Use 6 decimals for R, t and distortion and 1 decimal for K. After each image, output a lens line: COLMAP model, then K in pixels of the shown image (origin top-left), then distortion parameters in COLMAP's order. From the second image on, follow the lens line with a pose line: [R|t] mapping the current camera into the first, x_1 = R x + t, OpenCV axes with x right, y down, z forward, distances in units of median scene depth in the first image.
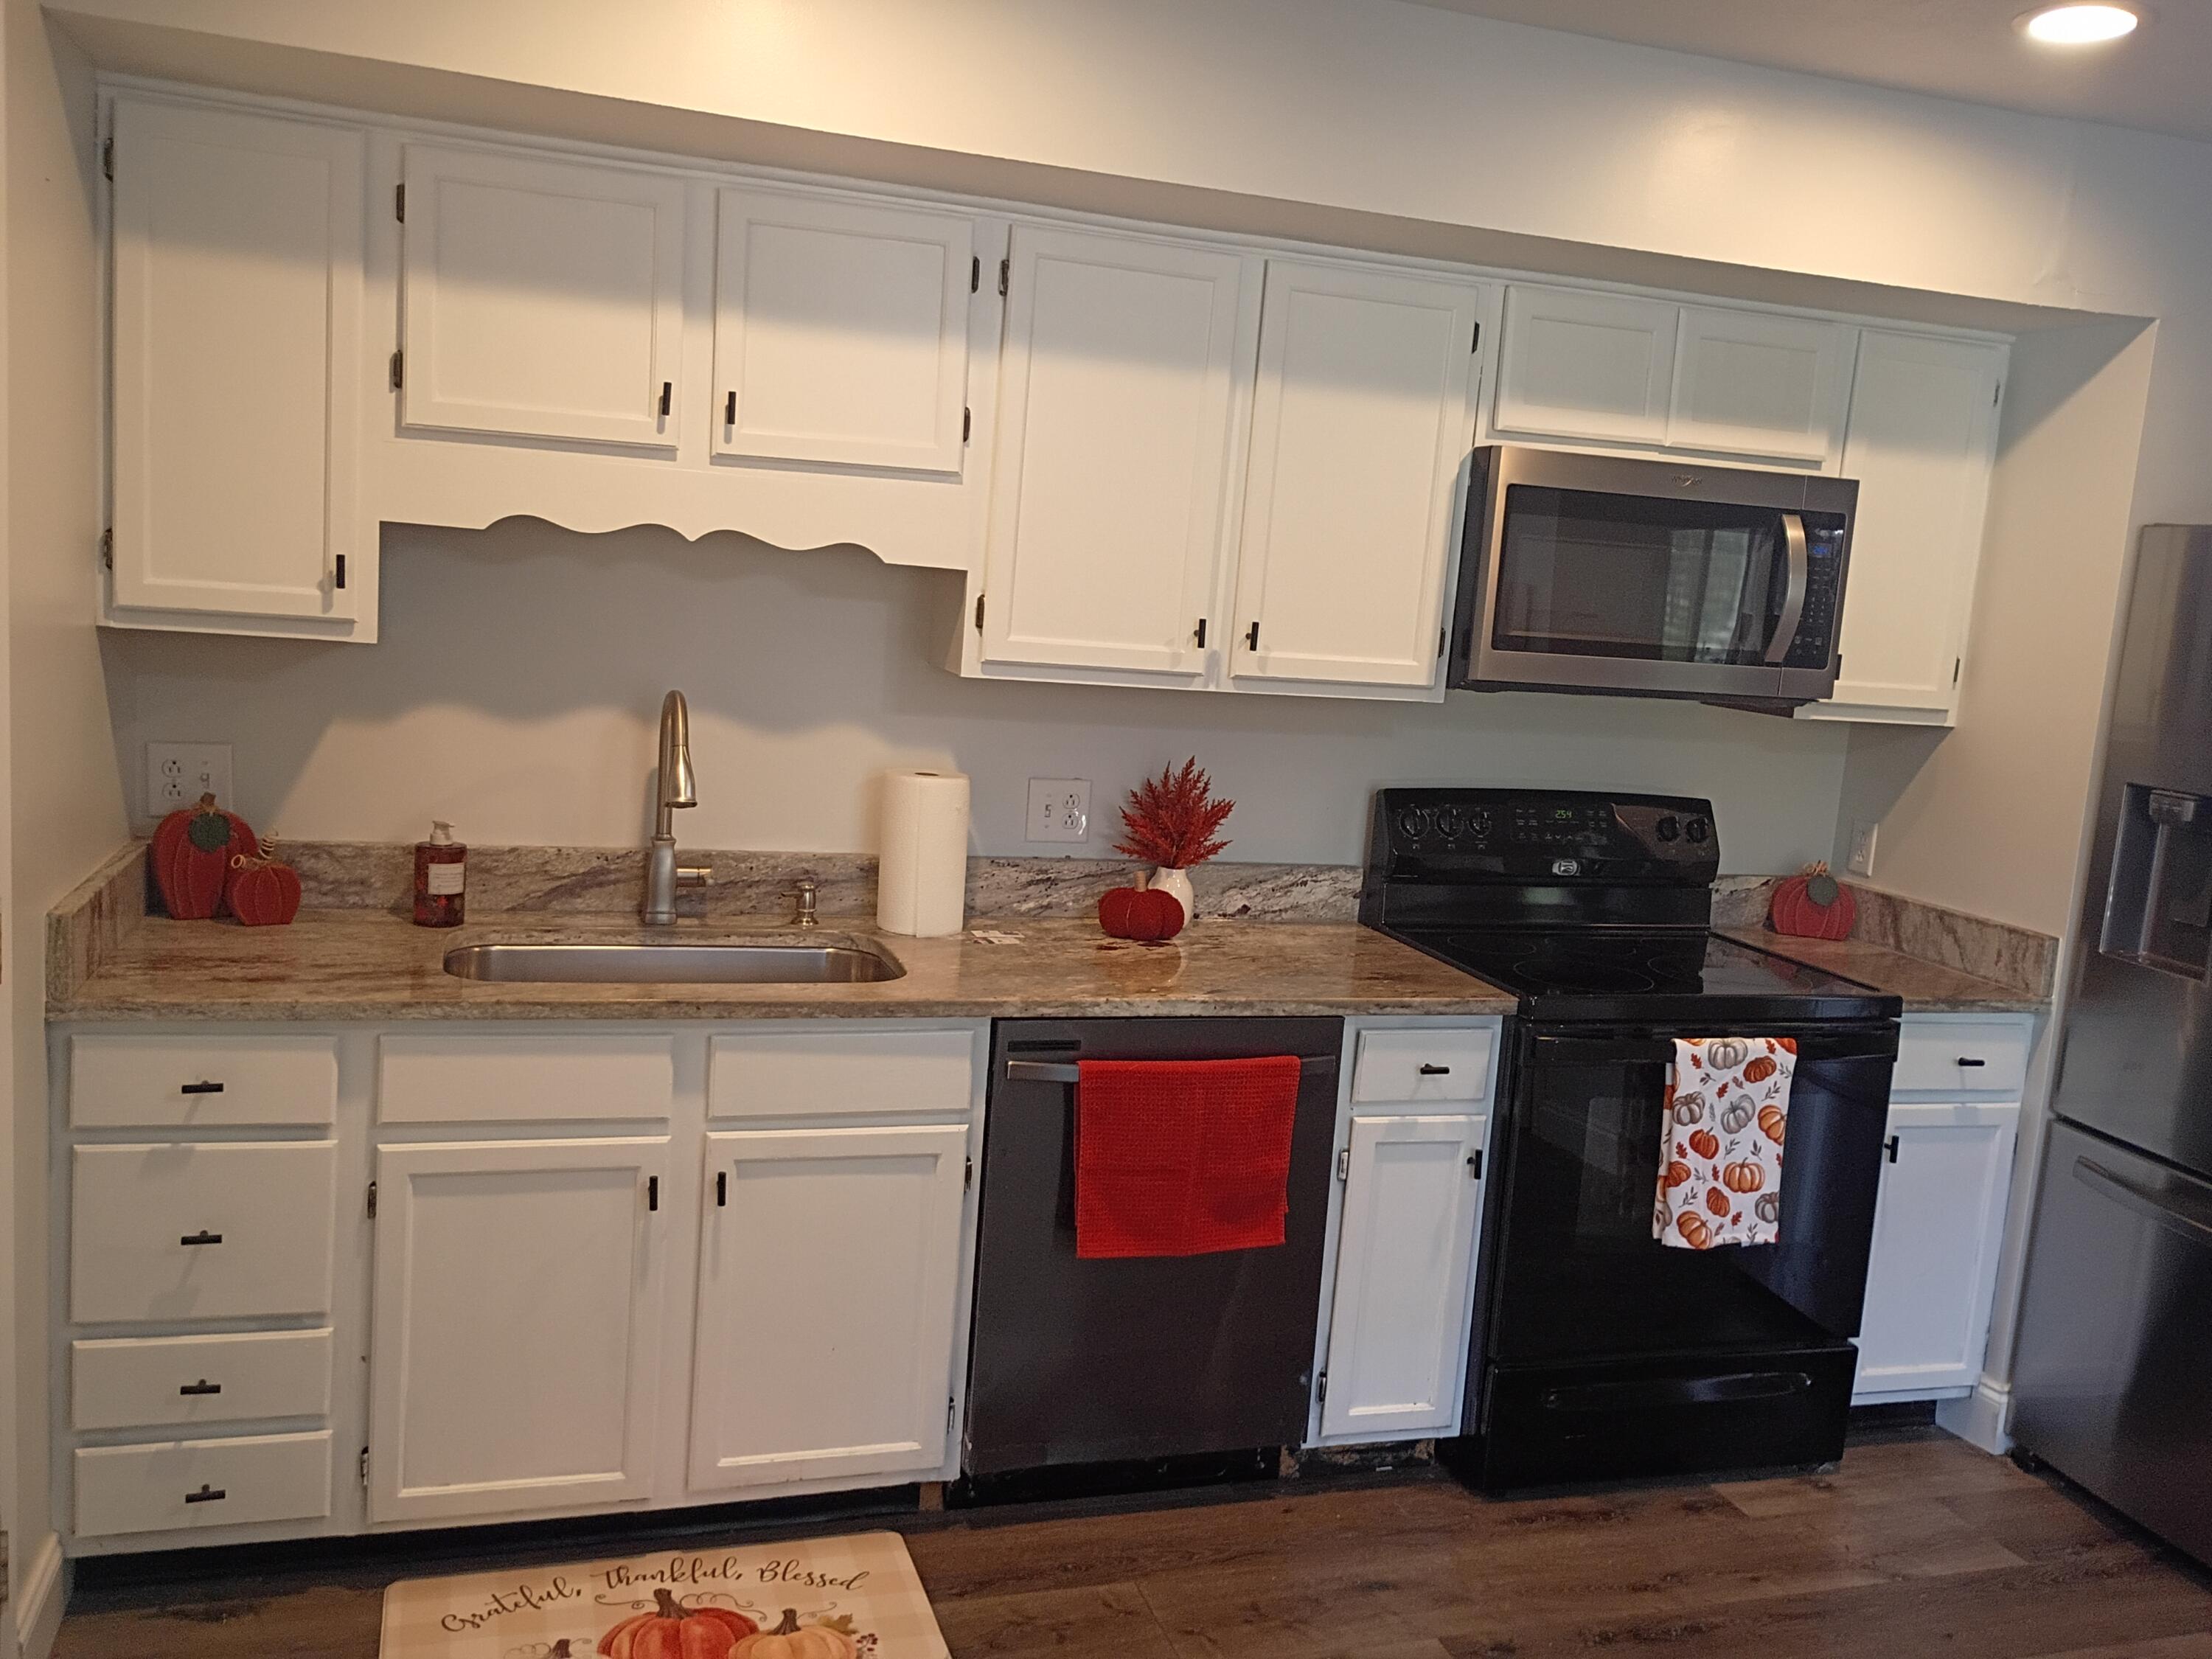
lens RADIAL K [[1832.7, 0, 1106.1], [0, 1832.7, 821.8], [0, 0, 1]] dist [0.062992, -0.083784]
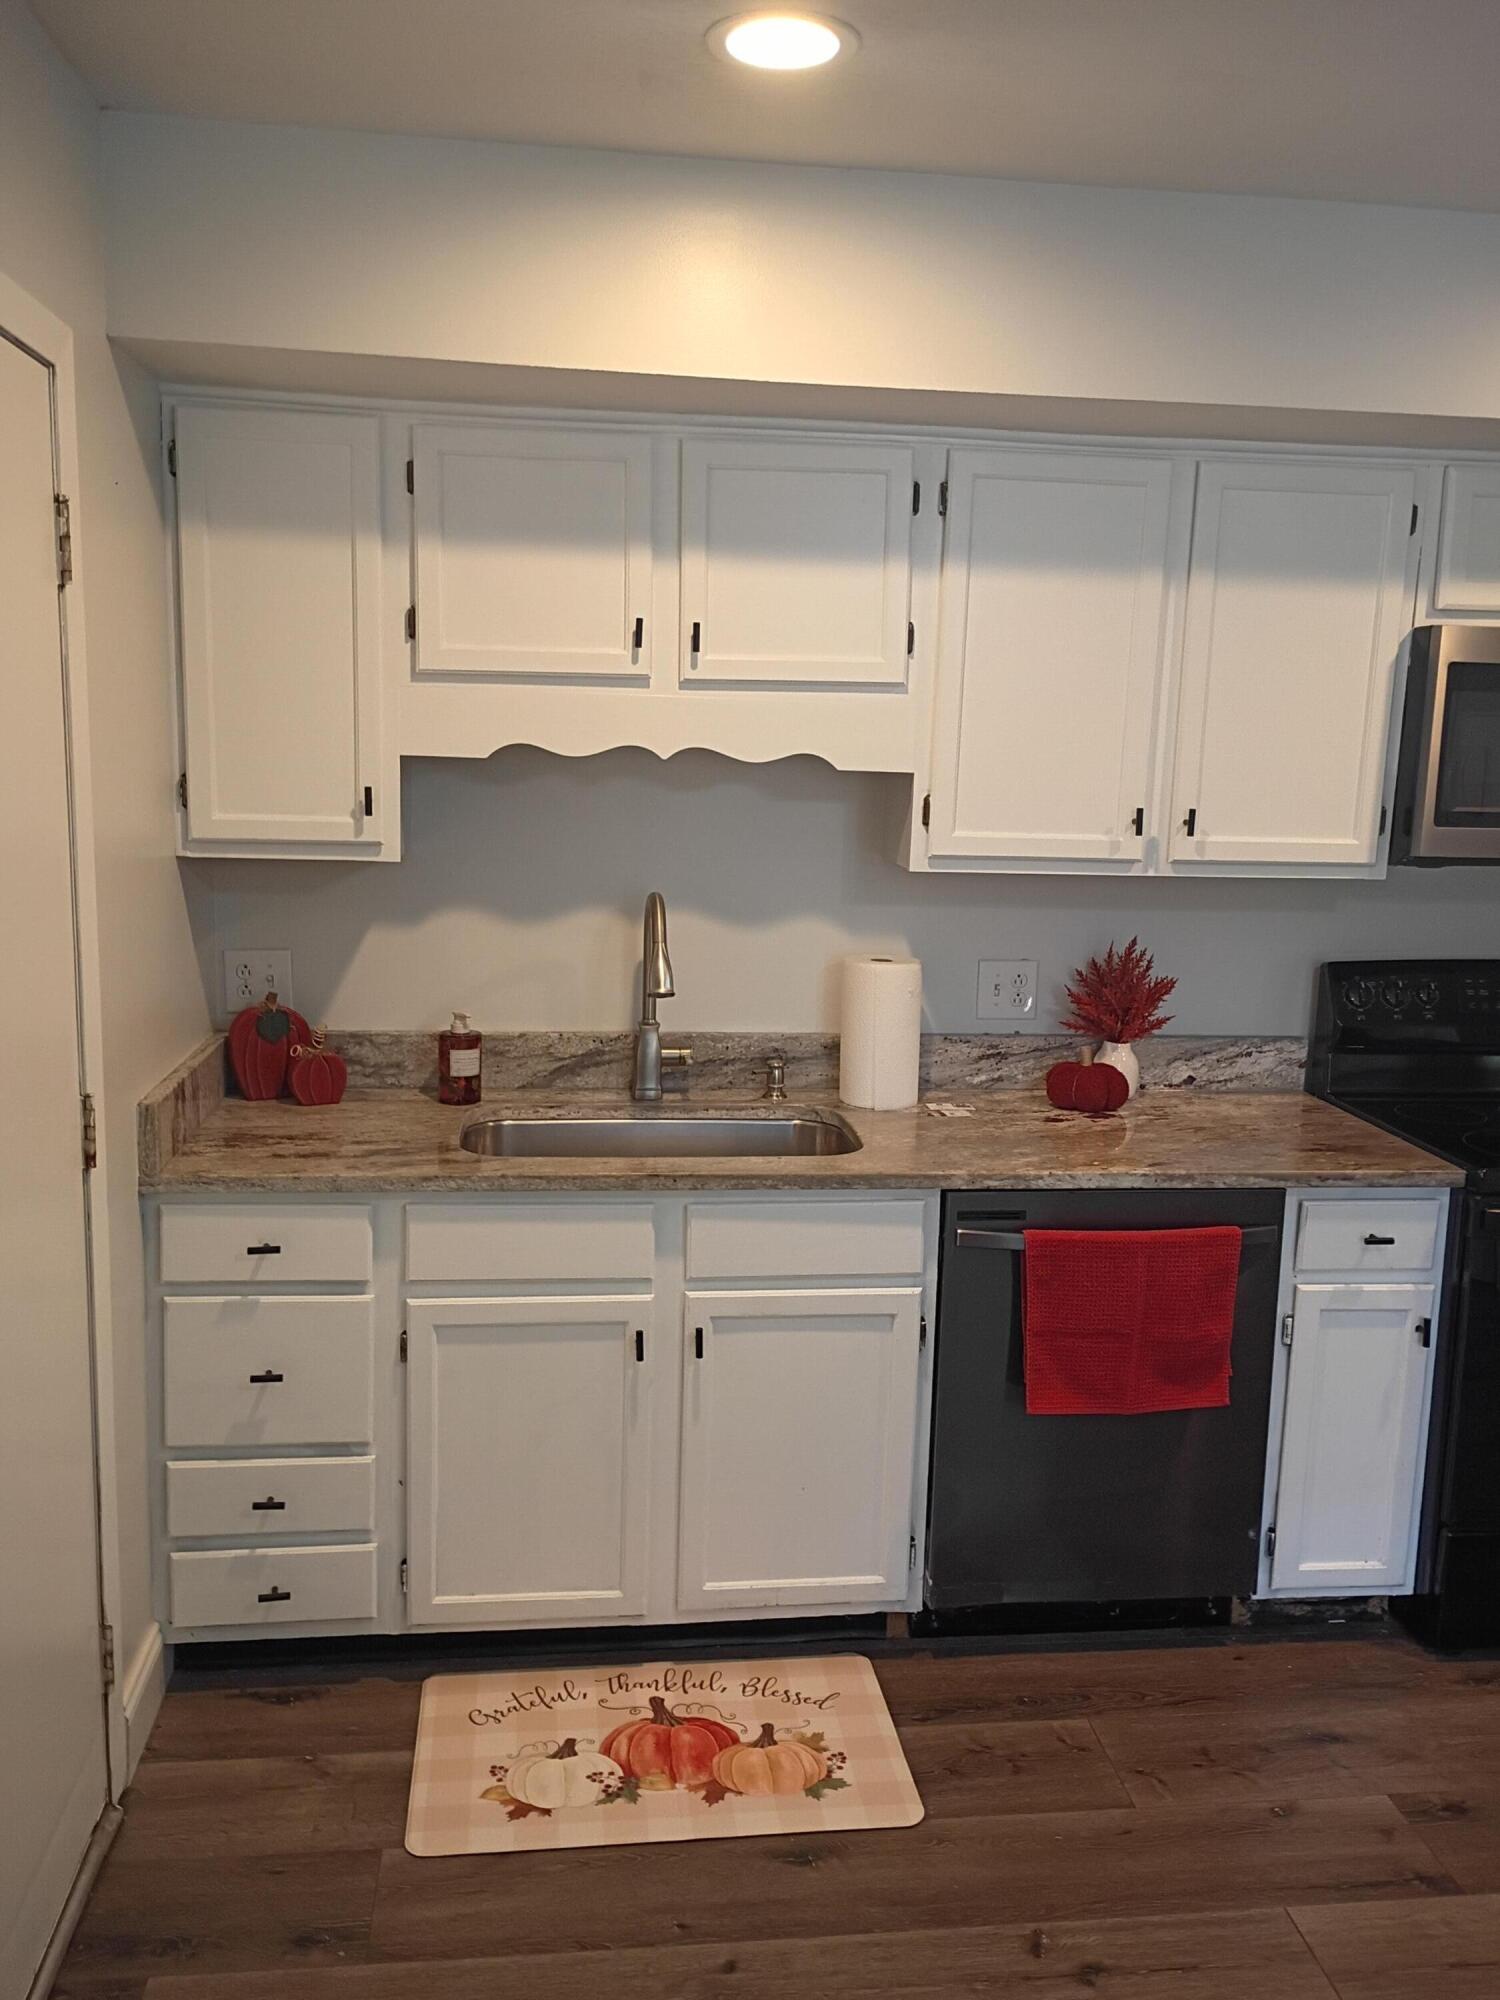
lens RADIAL K [[1657.1, 0, 758.7], [0, 1657.1, 996.4], [0, 0, 1]] dist [0.062992, -0.083784]
pose [[0.981195, -0.016516, -0.192312, 0.020060], [0.019159, 0.999746, 0.011890, -0.018519], [0.192067, -0.015350, 0.981262, 0.021785]]
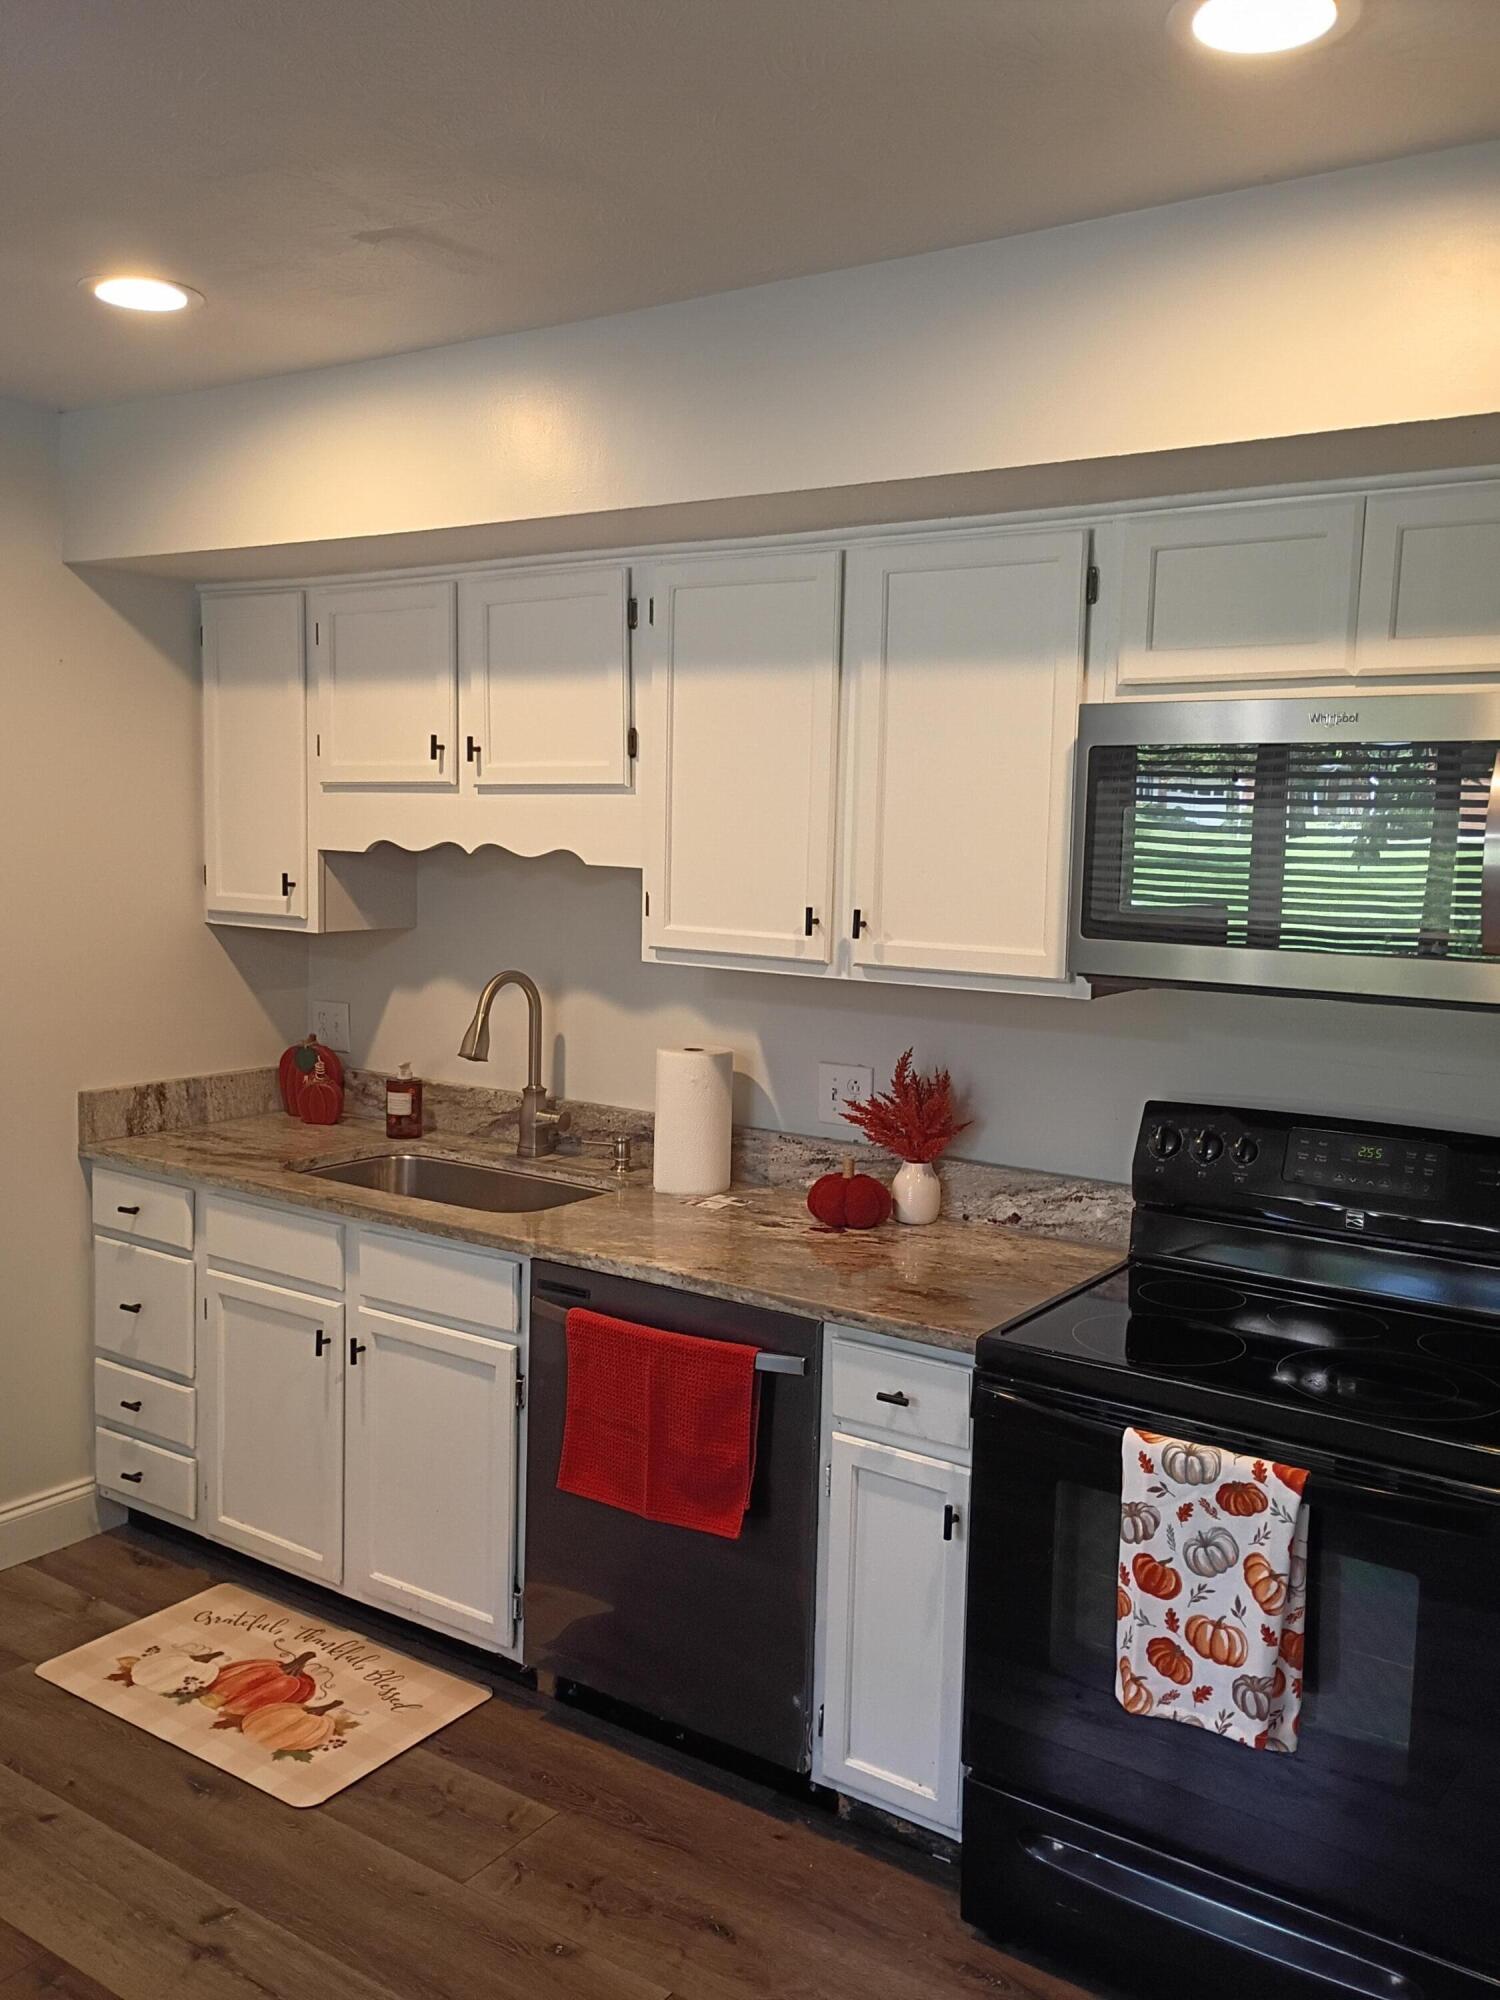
lens RADIAL K [[1657.1, 0, 748.4], [0, 1657.1, 994.9], [0, 0, 1]] dist [0.062992, -0.083784]
pose [[0.612401, 0.022348, -0.790231, 0.765786], [-0.087492, 0.995376, -0.039654, -0.023128], [0.785691, 0.093423, 0.611525, 0.421708]]
